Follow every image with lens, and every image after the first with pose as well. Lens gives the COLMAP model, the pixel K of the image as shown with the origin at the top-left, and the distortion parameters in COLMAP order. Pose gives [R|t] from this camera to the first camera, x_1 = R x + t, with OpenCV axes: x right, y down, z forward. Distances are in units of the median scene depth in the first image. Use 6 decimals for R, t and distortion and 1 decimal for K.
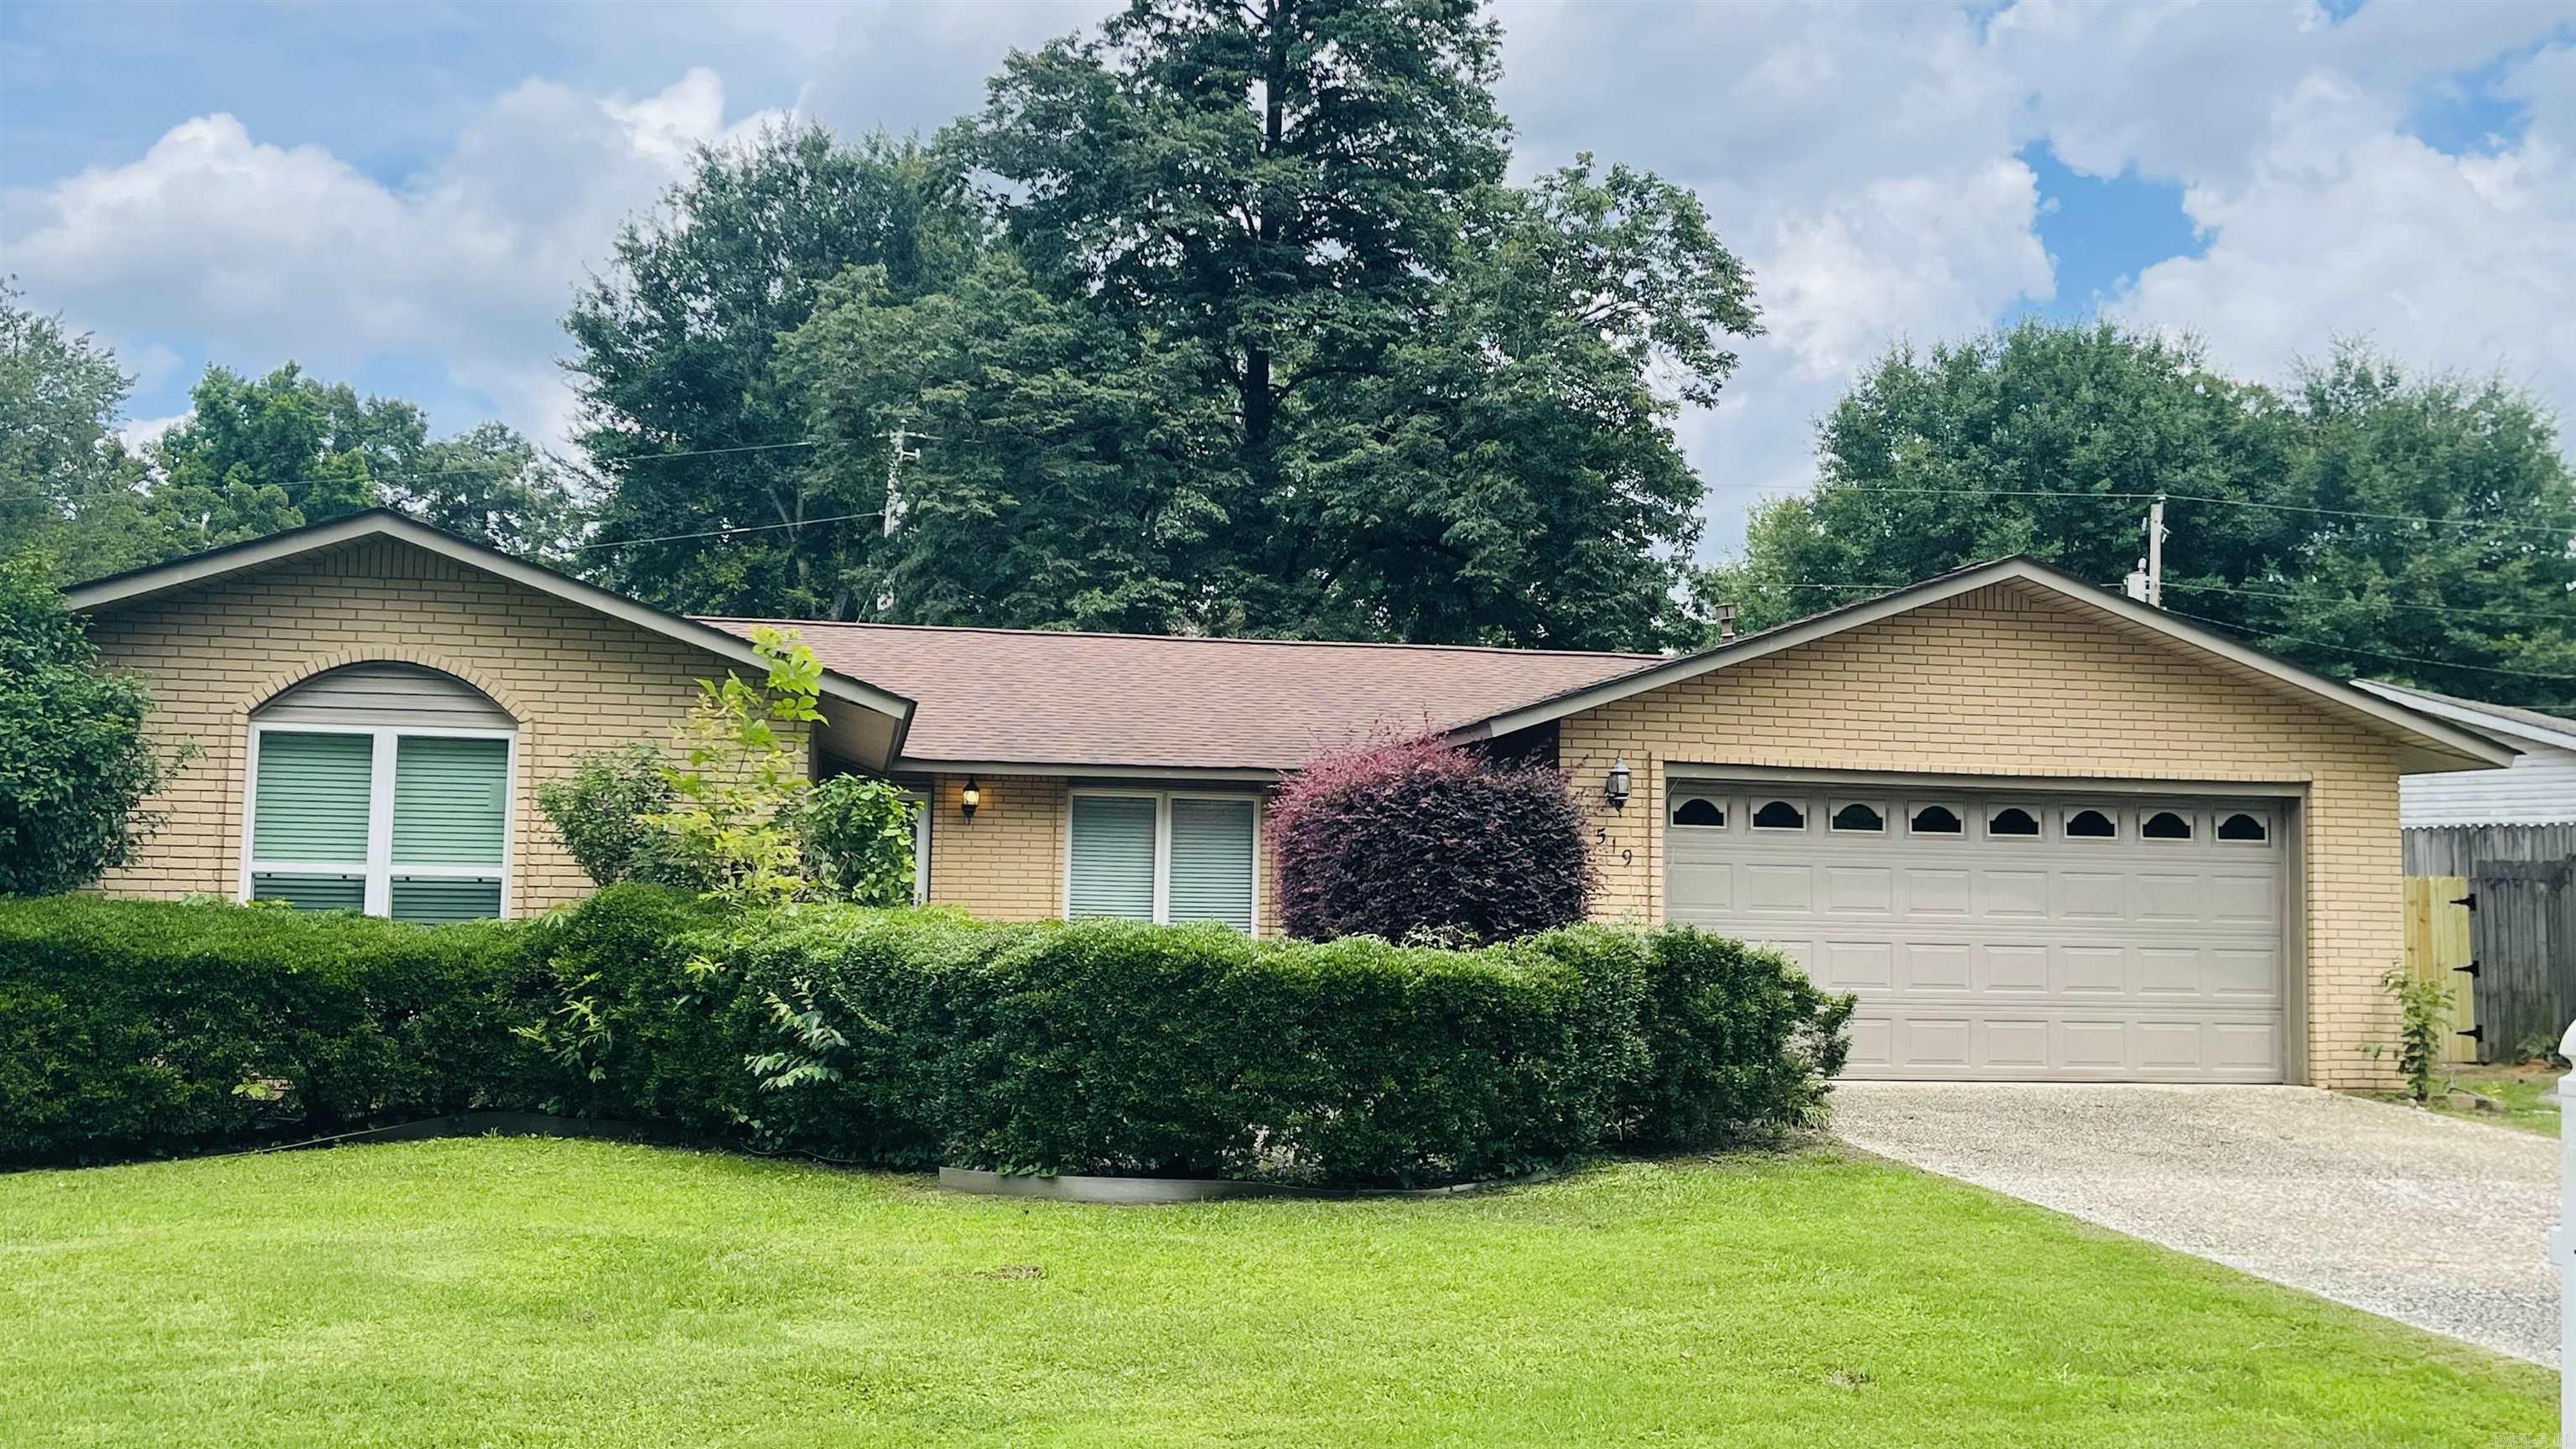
lens RADIAL K [[2447.4, 0, 1288.8], [0, 2447.4, 666.7], [0, 0, 1]] dist [0.063000, -0.013893]
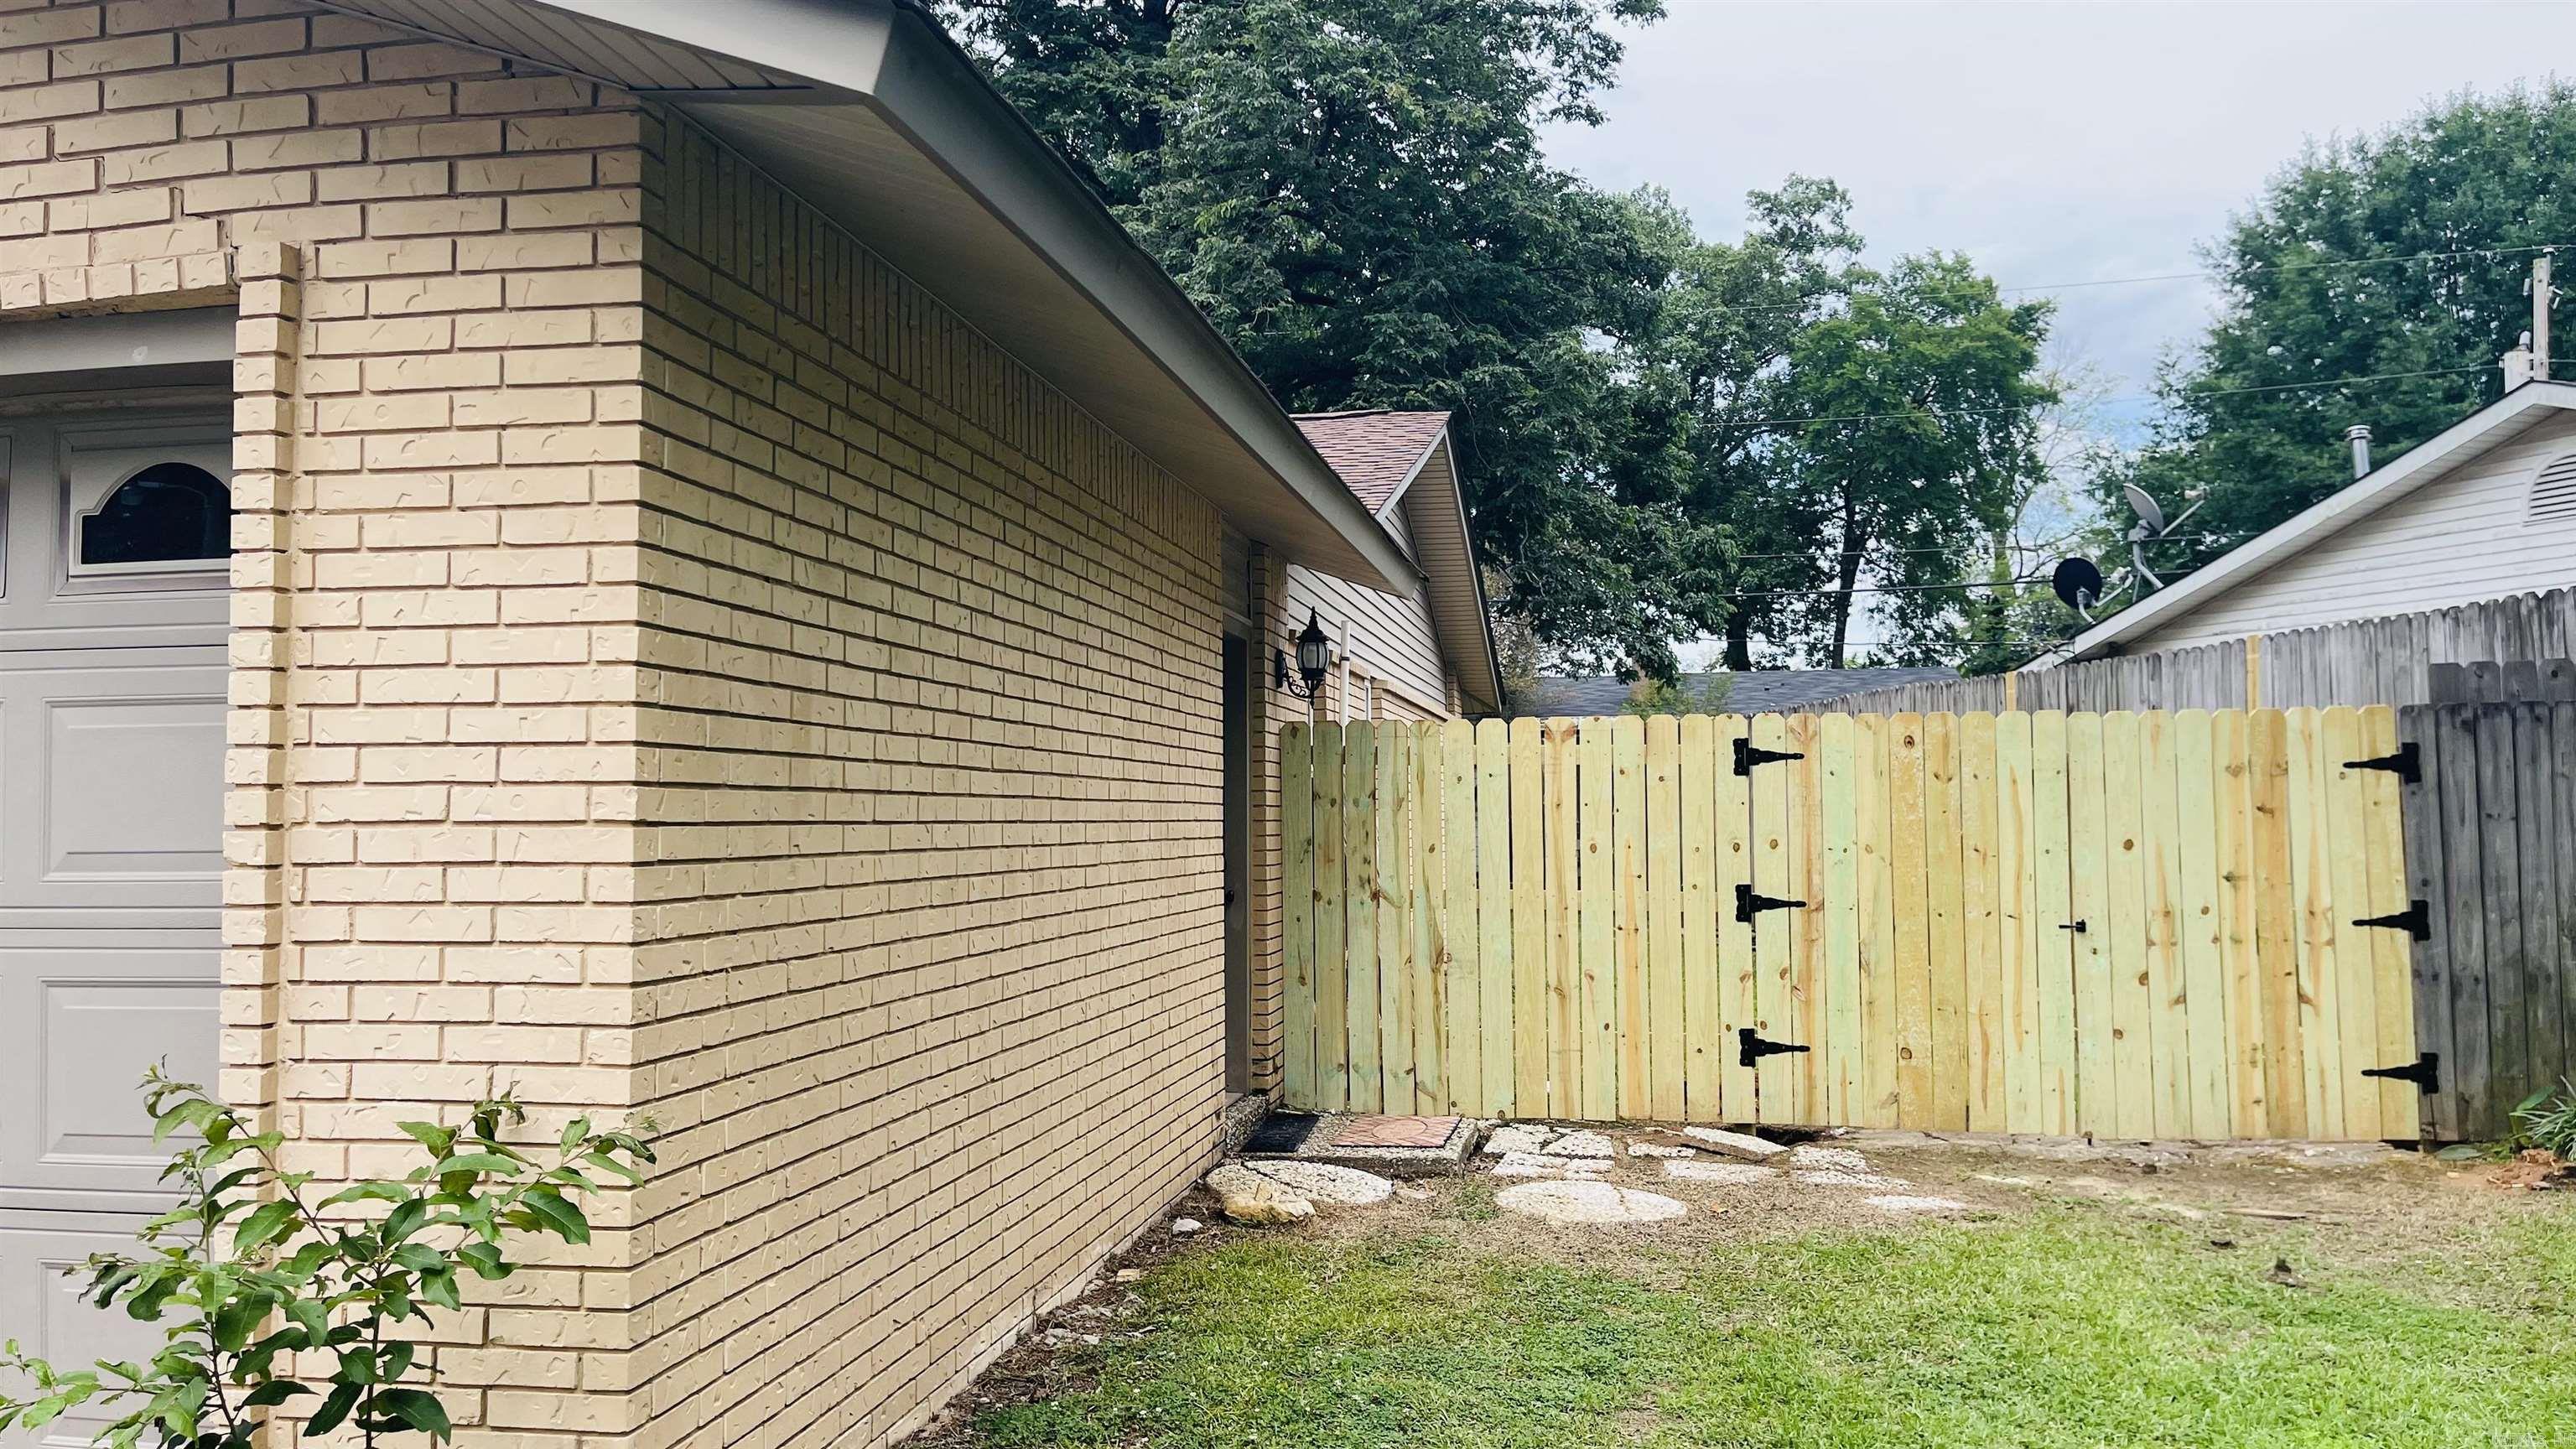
lens RADIAL K [[1917.6, 0, 1279.9], [0, 1917.6, 721.9], [0, 0, 1]] dist [0.134418, -0.205018]
pose [[0.934196, -0.044350, -0.353993, 0.576908], [0.061915, 0.997341, 0.038441, 0.087626], [0.351346, -0.057829, 0.934458, 0.863651]]
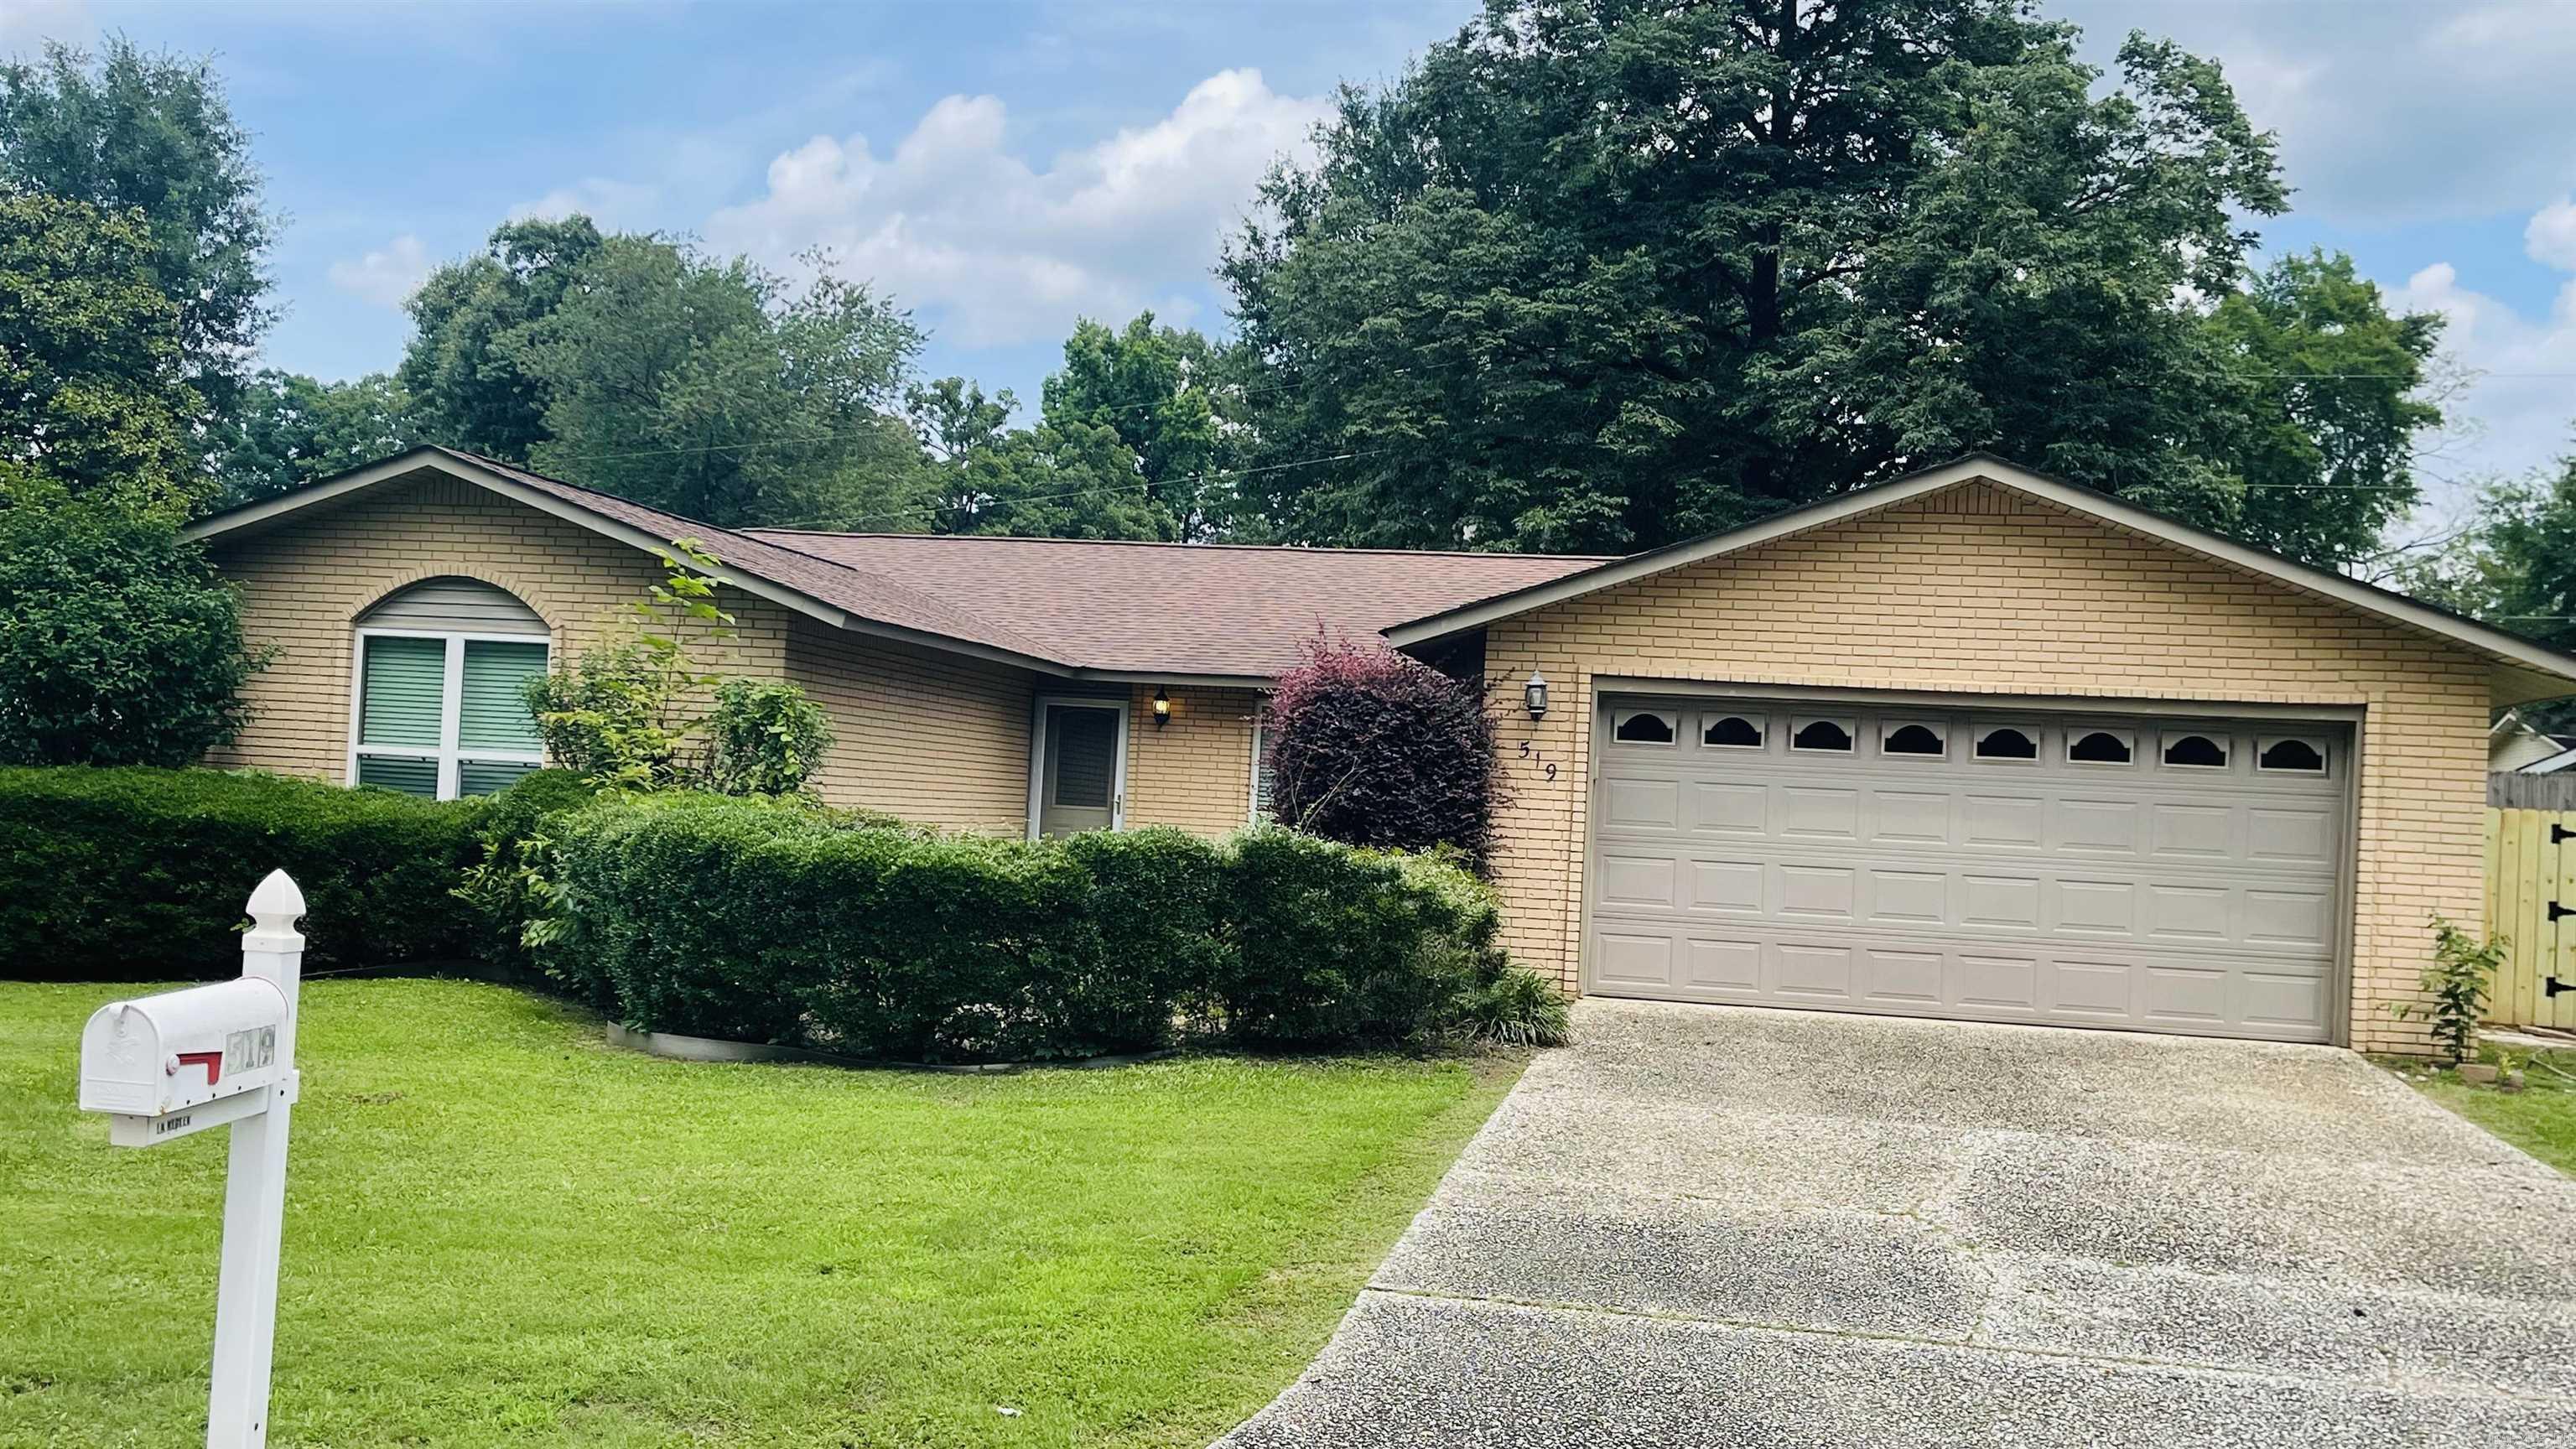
lens RADIAL K [[2448.4, 0, 1288.0], [0, 2448.4, 724.5], [0, 0, 1]] dist [0.064333, -0.011832]
pose [[0.931695, 0.016859, -0.362851, 0.379092], [0.003025, 0.998528, 0.054163, 0.005042], [0.363230, -0.051561, 0.930272, 0.045774]]
